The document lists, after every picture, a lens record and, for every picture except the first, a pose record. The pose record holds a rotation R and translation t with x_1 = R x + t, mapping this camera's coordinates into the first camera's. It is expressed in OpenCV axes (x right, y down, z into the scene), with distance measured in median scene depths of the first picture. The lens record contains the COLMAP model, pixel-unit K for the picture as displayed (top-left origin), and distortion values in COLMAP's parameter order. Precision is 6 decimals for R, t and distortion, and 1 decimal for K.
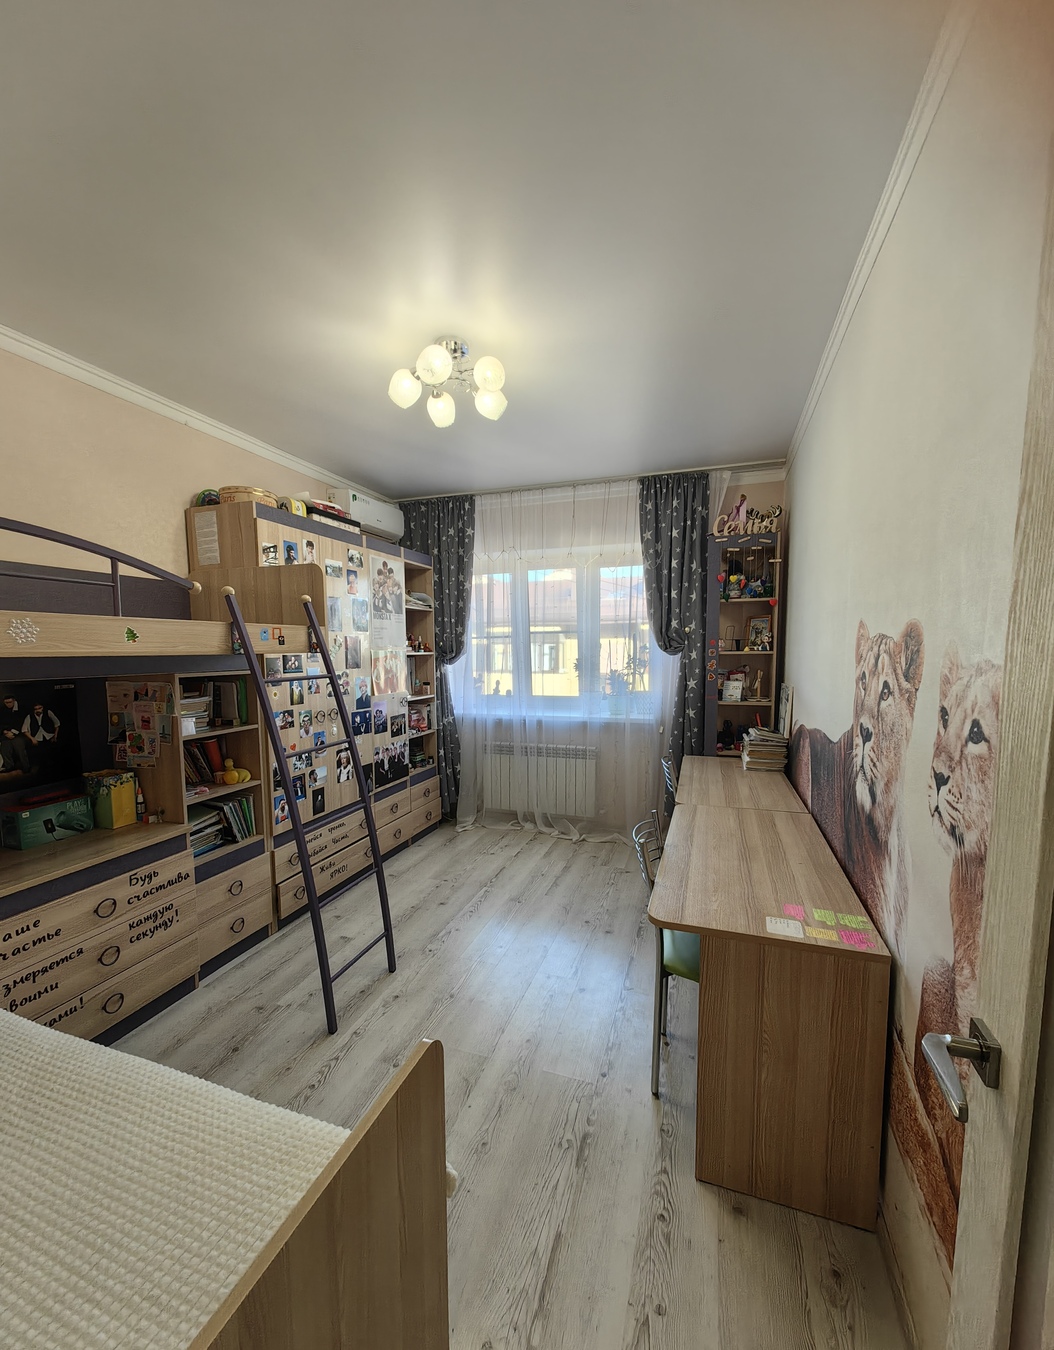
lens RADIAL K [[542.6, 0, 516.7], [0, 542.6, 695.5], [0, 0, 1]] dist [0.007005, -0.002159]
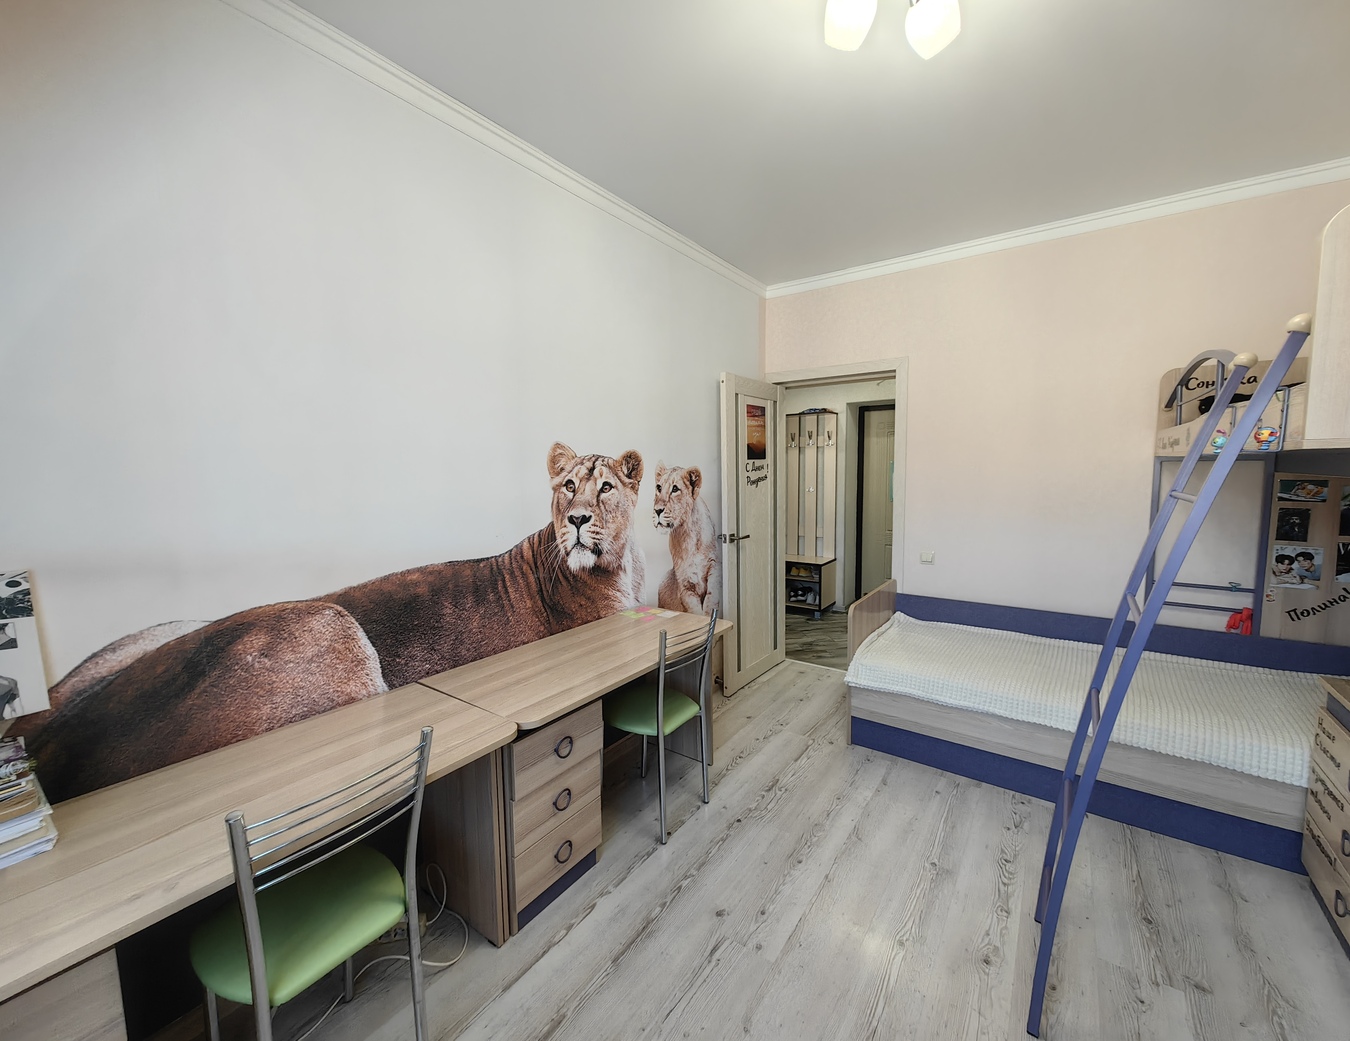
lens RADIAL K [[530.7, 0, 694.0], [0, 530.7, 517.9], [0, 0, 1]] dist [0.008657, -0.003148]
pose [[-0.964413, -0.005681, 0.264340, -0.068867], [0.042314, 0.983567, 0.175515, -0.214955], [-0.260993, 0.180454, -0.948324, 2.751591]]
